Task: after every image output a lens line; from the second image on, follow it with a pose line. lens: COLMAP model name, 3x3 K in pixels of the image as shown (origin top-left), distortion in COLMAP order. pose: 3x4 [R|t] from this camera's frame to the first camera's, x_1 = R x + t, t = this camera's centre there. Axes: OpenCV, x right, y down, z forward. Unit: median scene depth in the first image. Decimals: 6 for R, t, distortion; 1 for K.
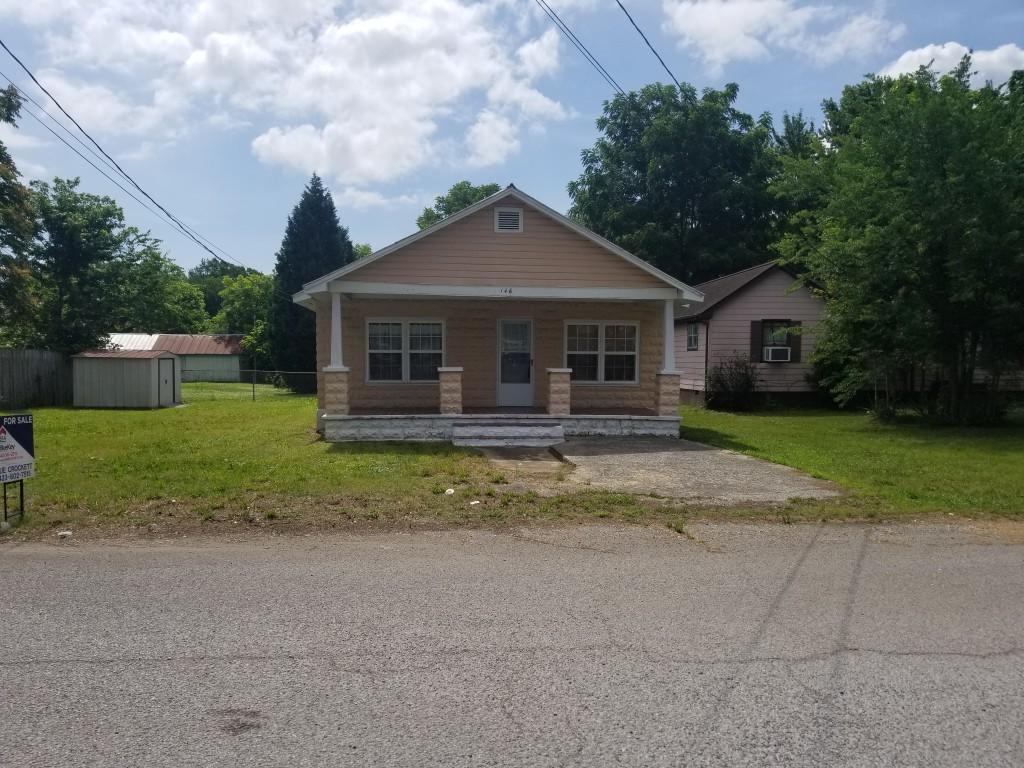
lens RADIAL K [[772.5, 0, 506.4], [0, 772.5, 412.2], [0, 0, 1]] dist [0.113793, -0.208656]
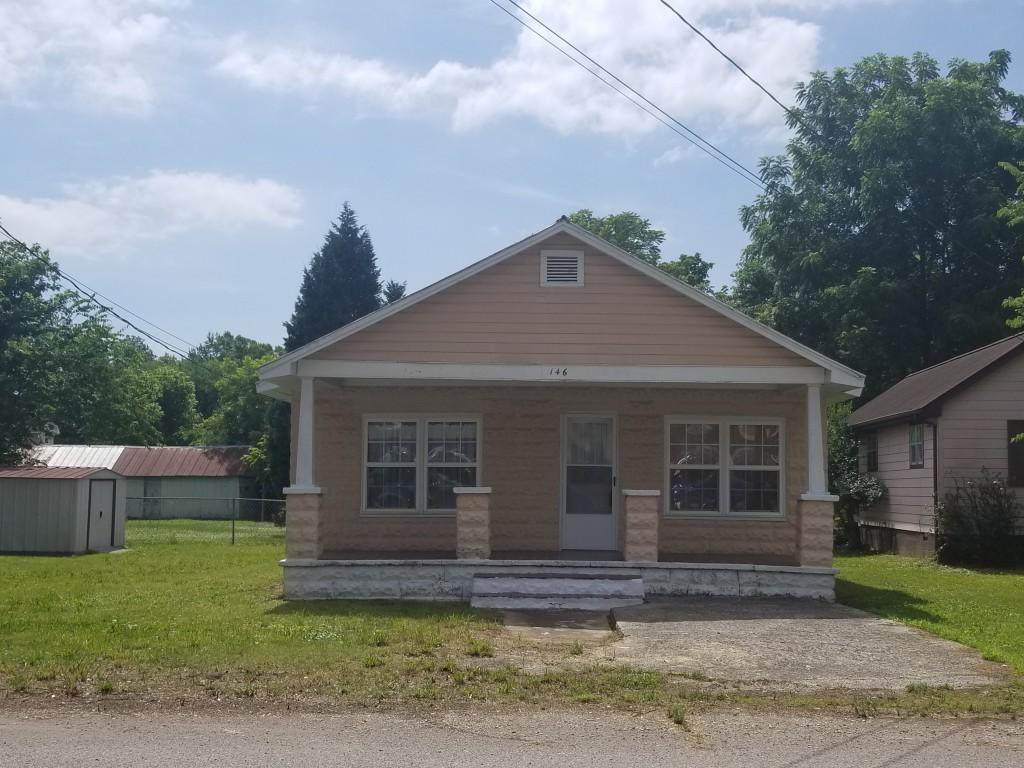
lens RADIAL K [[1255.8, 0, 540.6], [0, 1255.8, 420.3], [0, 0, 1]] dist [0.081641, -0.019293]
pose [[0.993204, -0.003389, -0.116333, 0.093798], [-0.010704, 0.992678, -0.120312, 0.011355], [0.115889, 0.120739, 0.985896, -0.046044]]
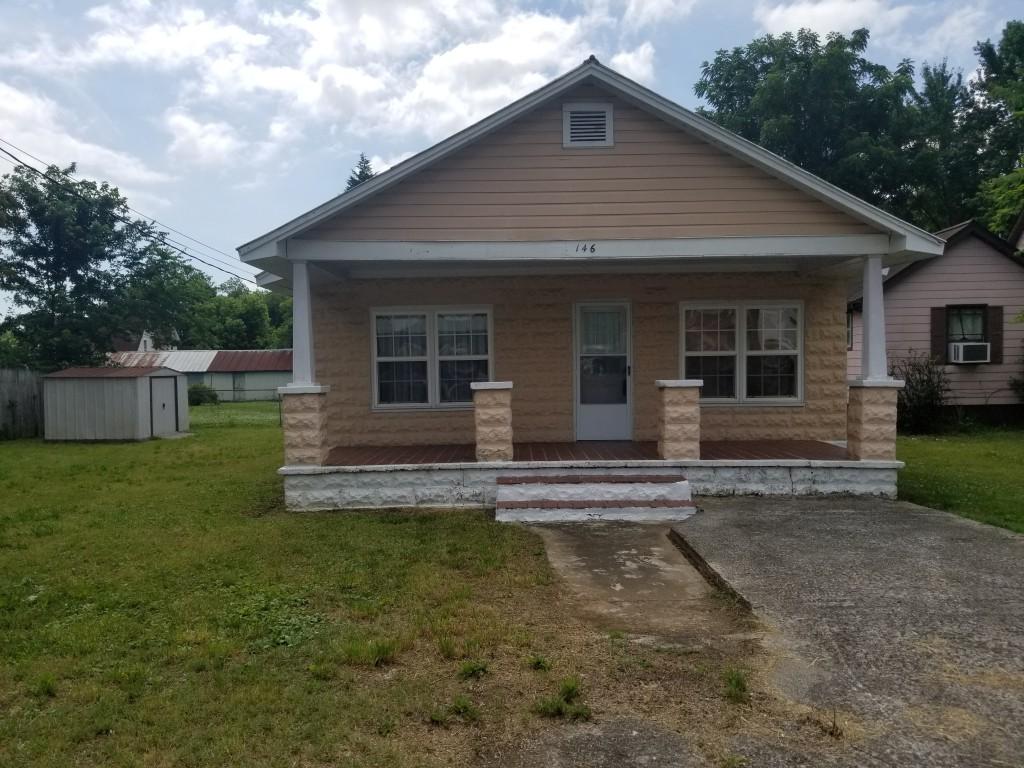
lens RADIAL K [[774.9, 0, 517.0], [0, 774.9, 413.5], [0, 0, 1]] dist [0.105908, -0.210793]
pose [[0.995047, -0.016214, -0.098076, 0.003444], [0.015027, 0.999805, -0.012834, -0.022561], [0.098265, 0.011296, 0.995096, 0.356143]]
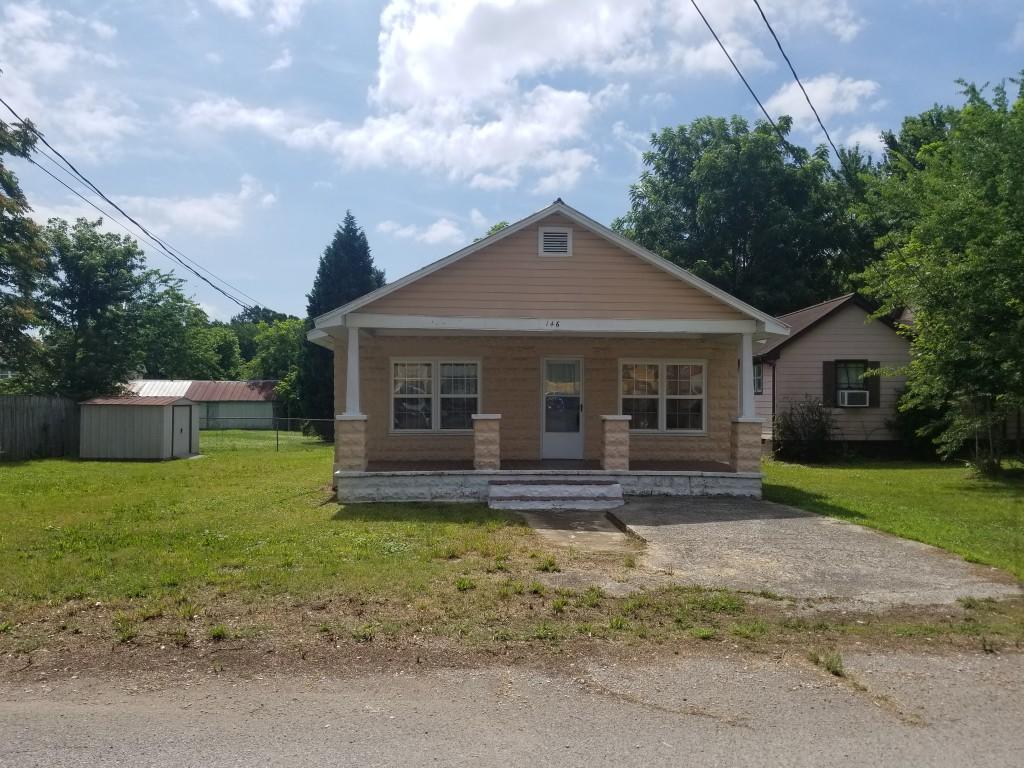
lens RADIAL K [[774.9, 0, 517.0], [0, 774.9, 413.5], [0, 0, 1]] dist [0.105908, -0.210793]
pose [[0.999287, -0.002202, -0.037682, -0.006070], [0.000060, 0.998388, -0.056763, -0.009247], [0.037746, 0.056720, 0.997676, 0.134772]]
